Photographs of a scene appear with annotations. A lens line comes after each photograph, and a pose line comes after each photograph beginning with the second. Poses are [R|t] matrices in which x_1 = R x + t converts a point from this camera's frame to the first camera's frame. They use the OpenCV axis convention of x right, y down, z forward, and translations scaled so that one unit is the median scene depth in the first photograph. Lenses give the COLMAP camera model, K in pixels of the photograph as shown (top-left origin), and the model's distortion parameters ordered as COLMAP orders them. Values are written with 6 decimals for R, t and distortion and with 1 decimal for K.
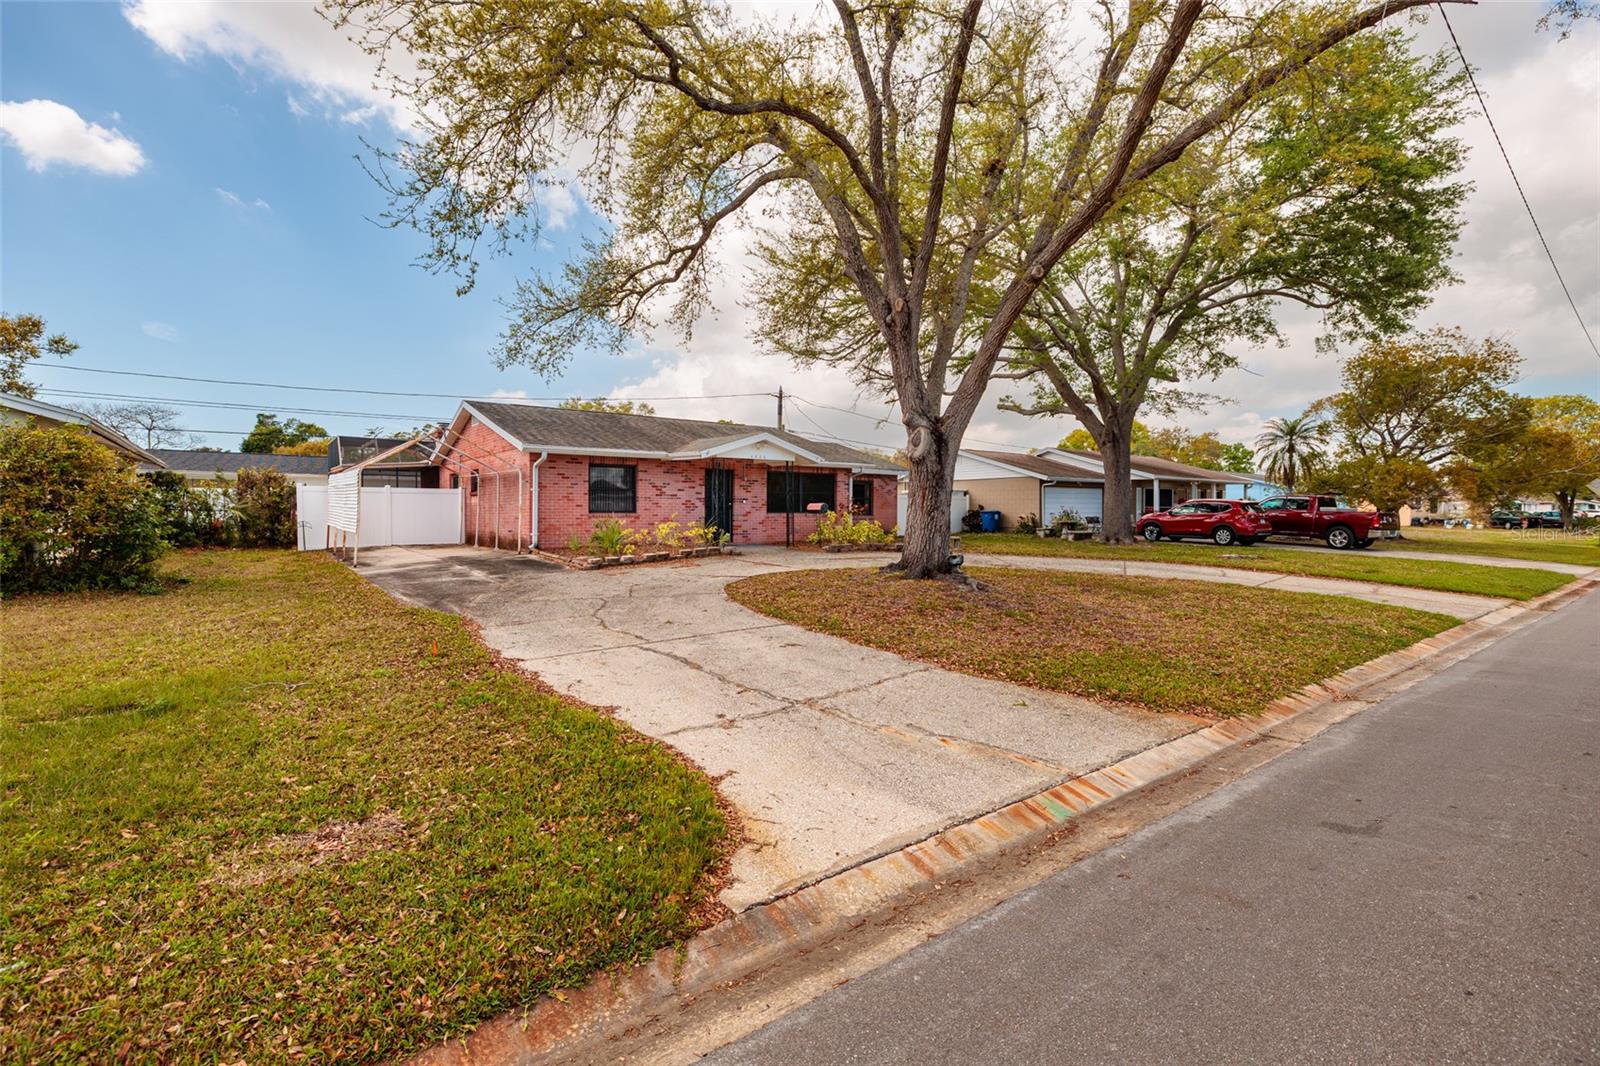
lens RADIAL K [[717.7, 0, 796.5], [0, 717.7, 513.9], [0, 0, 1]] dist [0.000697, 0.000361]
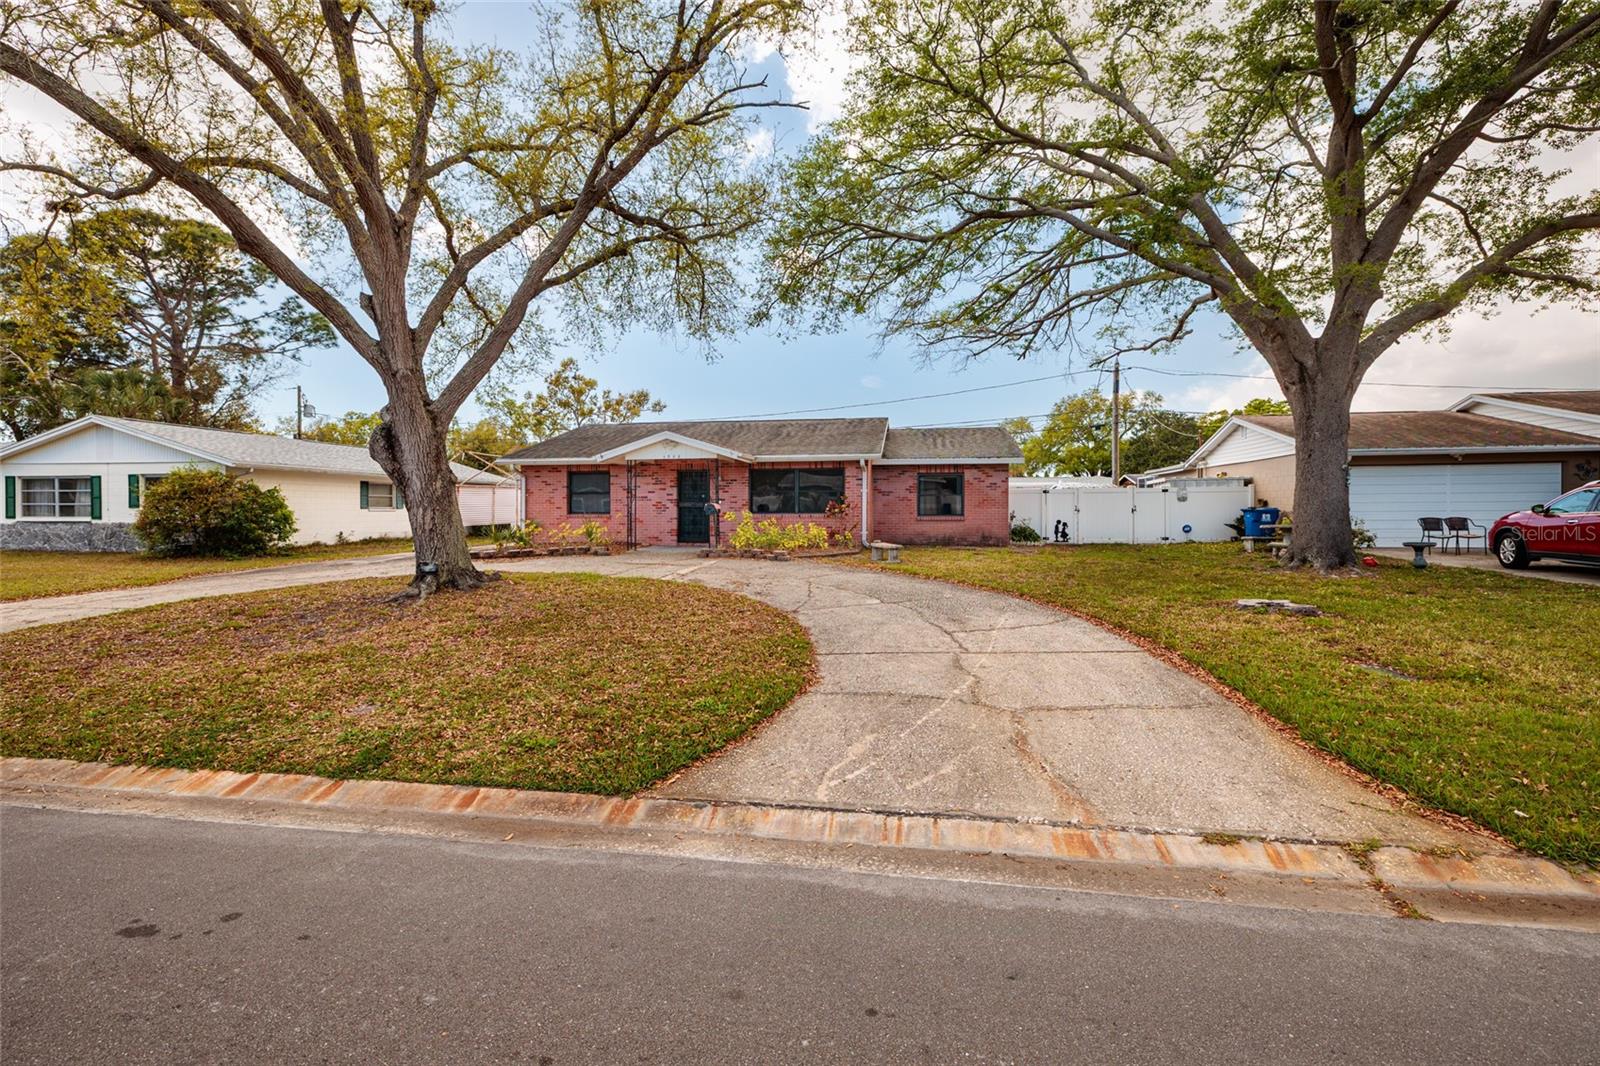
lens RADIAL K [[692.6, 0, 795.9], [0, 692.6, 517.9], [0, 0, 1]] dist [0.003110, 0.000286]
pose [[0.690559, 0.003229, -0.723269, 0.744048], [0.001596, 0.999981, 0.005988, -0.000841], [0.723274, -0.005290, 0.690540, 0.467692]]
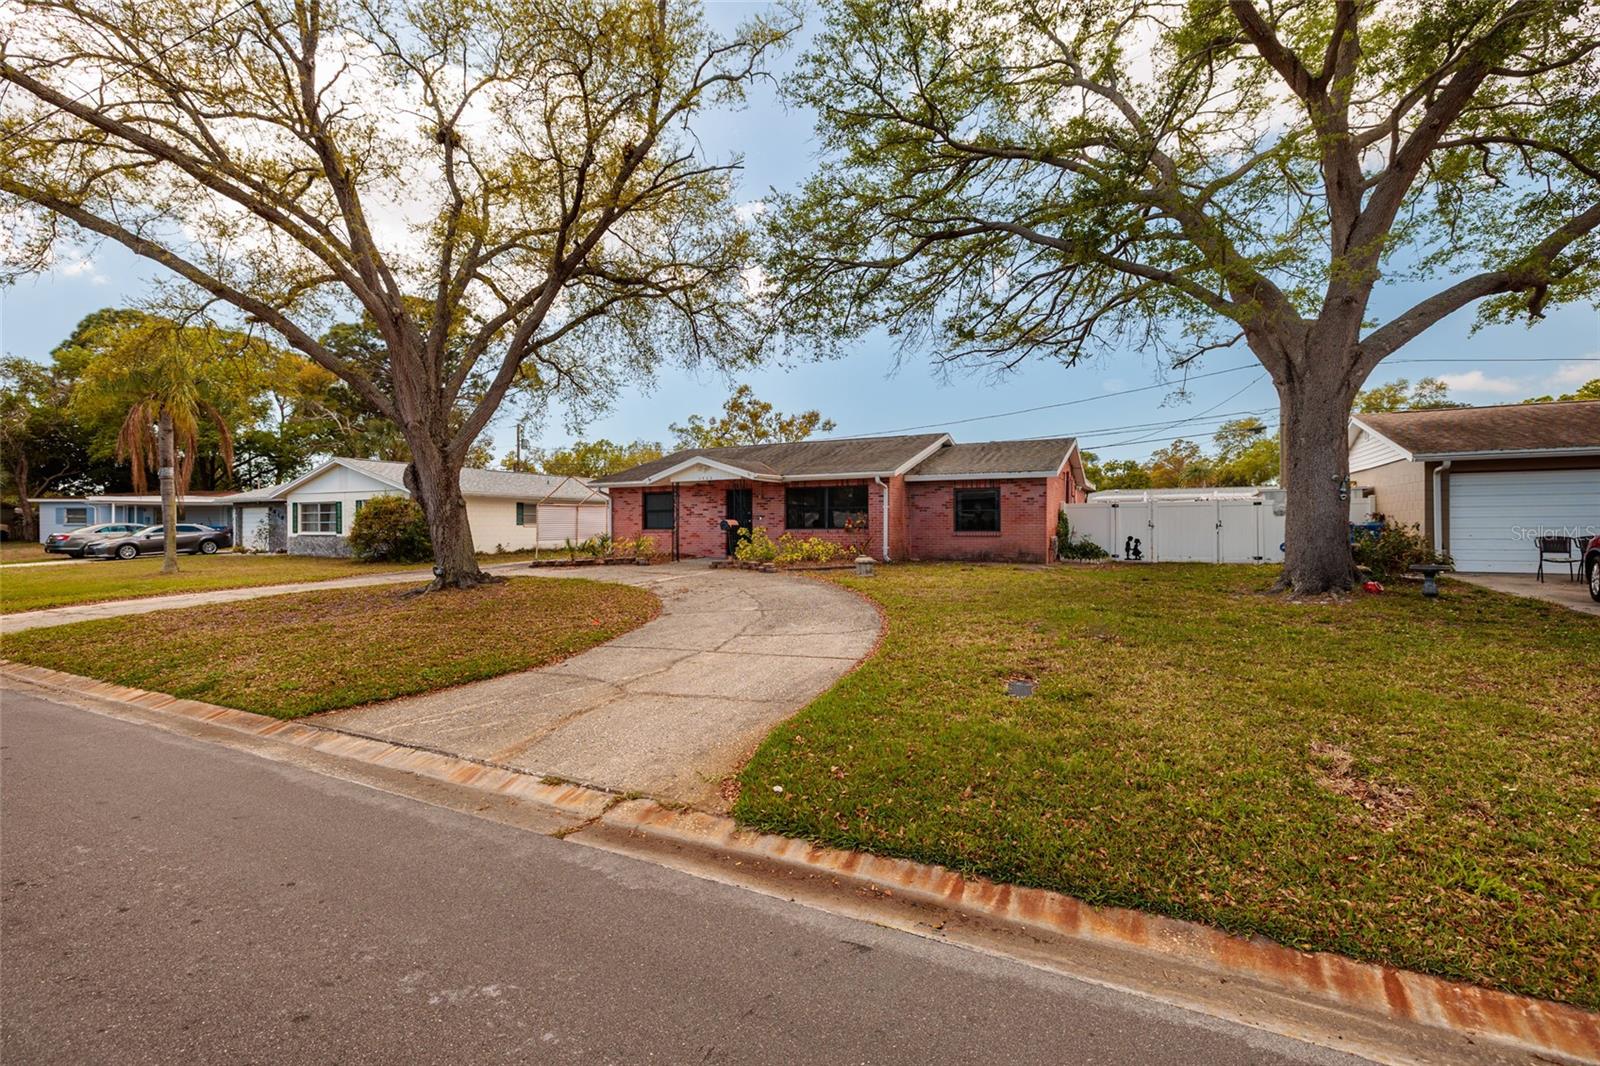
lens RADIAL K [[690.8, 0, 793.5], [0, 690.8, 529.2], [0, 0, 1]] dist [0.004782, 0.000045]
pose [[0.436820, 0.000343, -0.899549, 0.954050], [0.001702, 0.999998, 0.001208, -0.002859], [0.899547, -0.002058, 0.436819, 0.655547]]
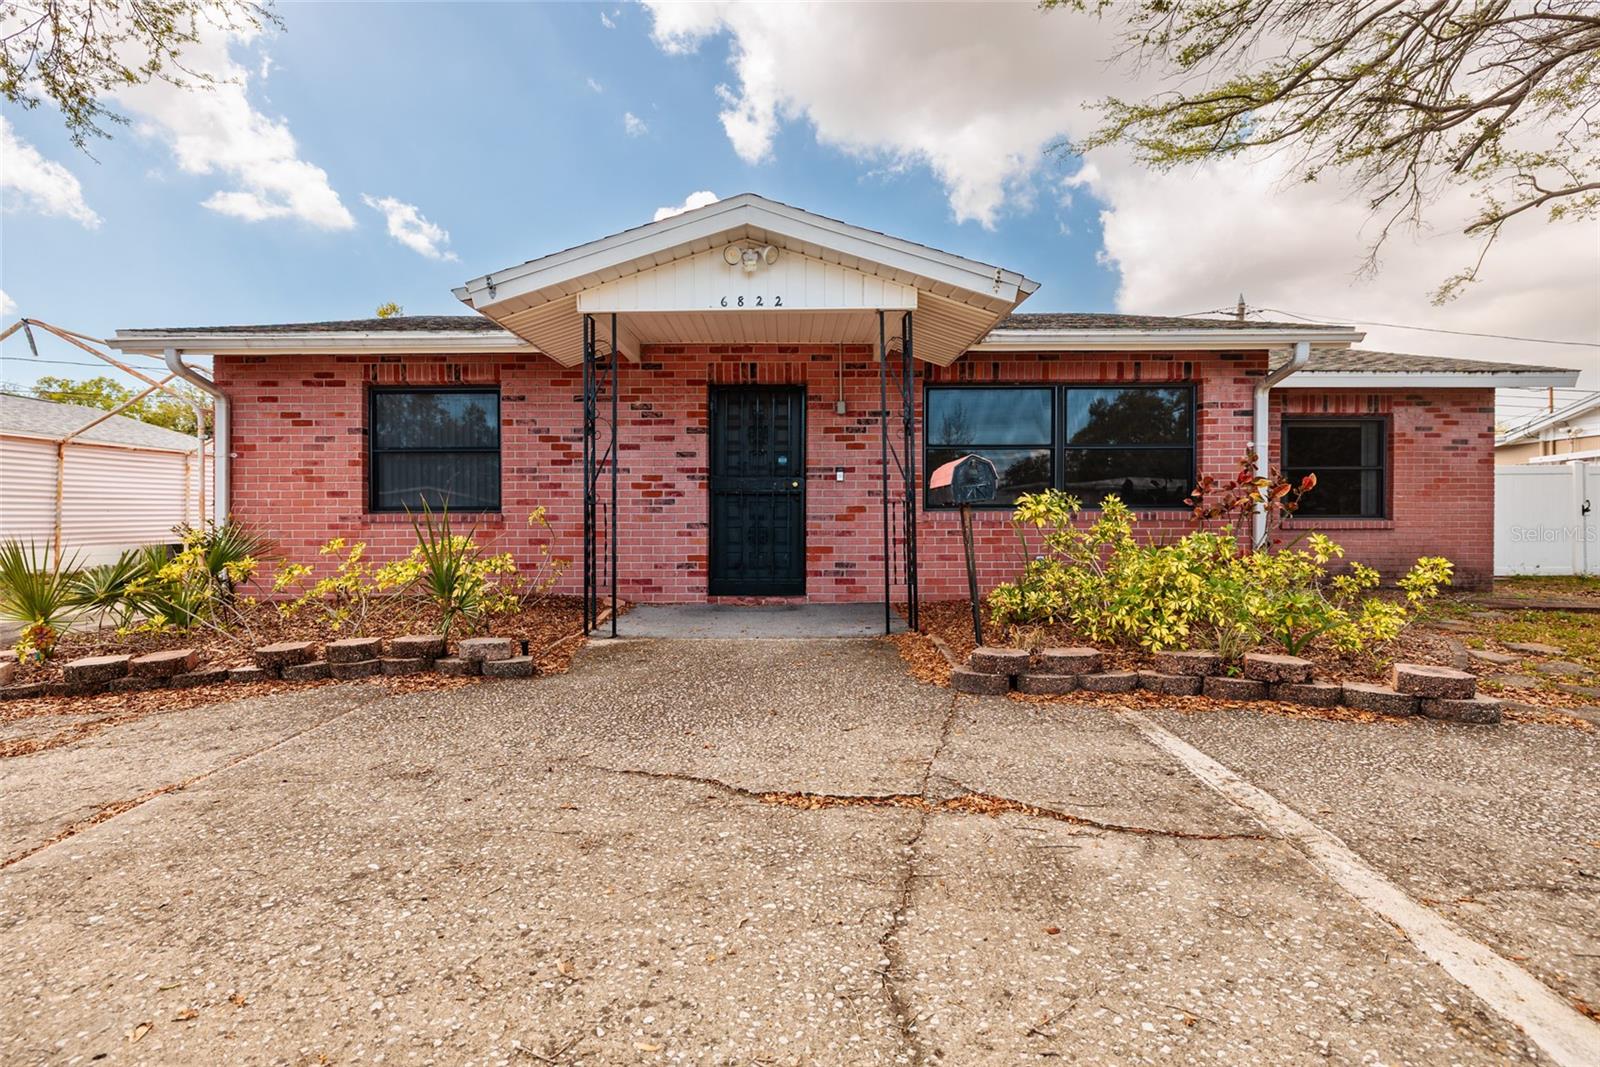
lens RADIAL K [[760.0, 0, 787.2], [0, 760.0, 533.6], [0, 0, 1]] dist [-0.003338, -0.000370]
pose [[0.798205, 0.002193, -0.602382, 0.132479], [0.003366, 0.999962, 0.008102, 0.007242], [0.602377, -0.008495, 0.798166, 0.771820]]
